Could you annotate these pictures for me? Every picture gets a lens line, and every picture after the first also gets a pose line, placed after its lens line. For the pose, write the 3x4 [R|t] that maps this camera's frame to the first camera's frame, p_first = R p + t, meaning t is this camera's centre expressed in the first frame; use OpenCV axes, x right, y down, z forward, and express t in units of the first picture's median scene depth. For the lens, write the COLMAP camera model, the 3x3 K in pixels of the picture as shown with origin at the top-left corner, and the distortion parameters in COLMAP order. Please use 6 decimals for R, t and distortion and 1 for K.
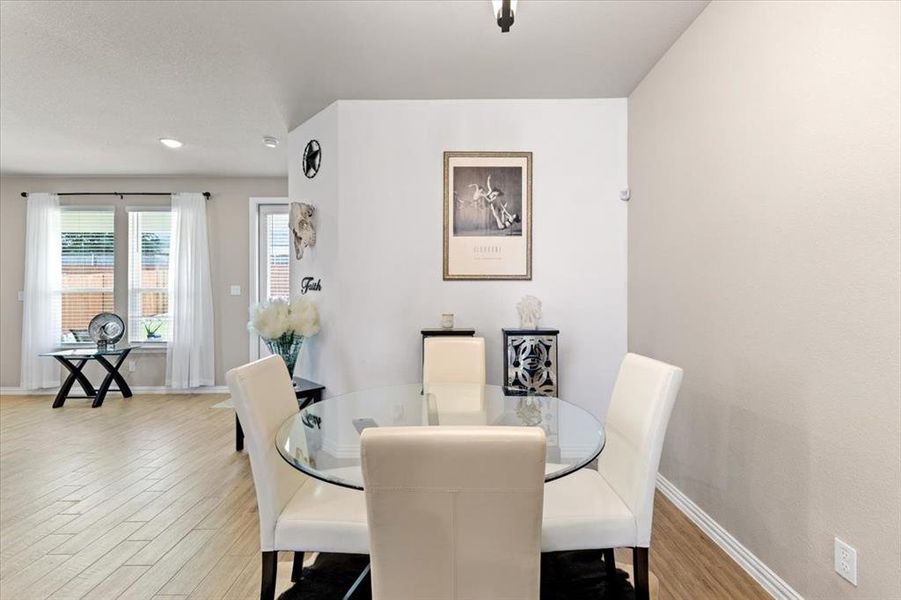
lens RADIAL K [[390.1, 0, 453.2], [0, 390.1, 292.6], [0, 0, 1]] dist [0.012186, -0.002217]
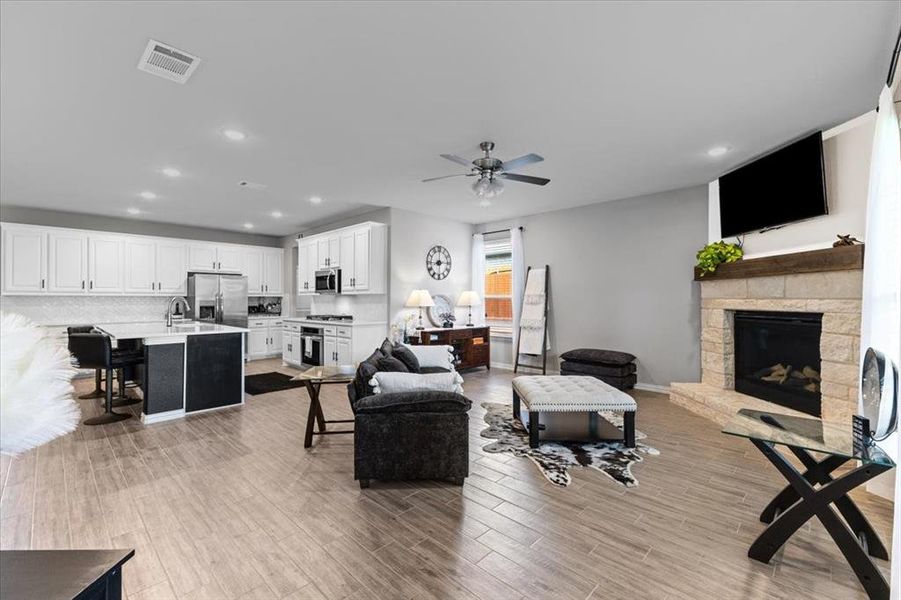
lens RADIAL K [[390.1, 0, 449.3], [0, 390.1, 296.8], [0, 0, 1]] dist [0.012186, -0.002217]
pose [[-0.694975, -0.000328, -0.719033, -0.369346], [0.006100, 0.999961, -0.006352, 0.000536], [0.719008, -0.008801, -0.694946, 1.105968]]
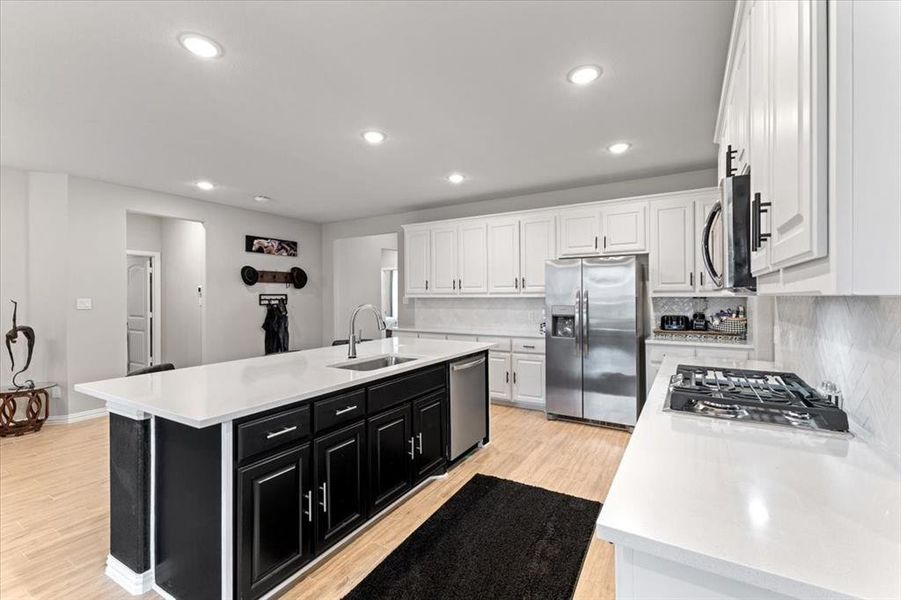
lens RADIAL K [[390.1, 0, 454.5], [0, 390.1, 296.5], [0, 0, 1]] dist [0.012186, -0.002217]
pose [[-0.862790, 0.008089, 0.505498, -1.150132], [0.007797, 0.999966, -0.002694, -0.022640], [-0.505502, 0.001617, -0.862824, 0.090772]]
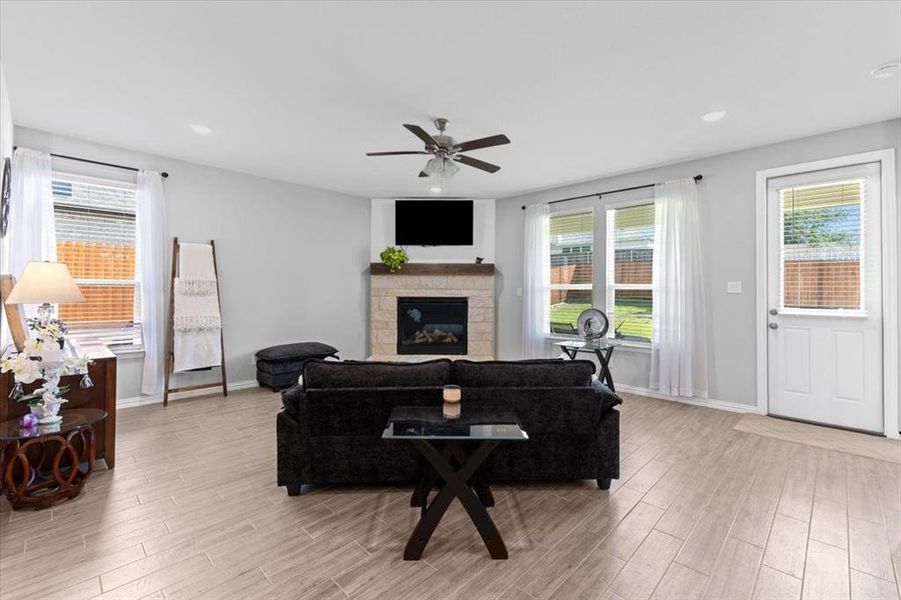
lens RADIAL K [[390.1, 0, 449.3], [0, 390.1, 286.3], [0, 0, 1]] dist [0.012186, -0.002217]
pose [[0.715038, 0.000062, -0.699085, -0.480419], [-0.006272, 0.999960, -0.006326, 0.001345], [0.699057, 0.008908, 0.715010, -0.014829]]
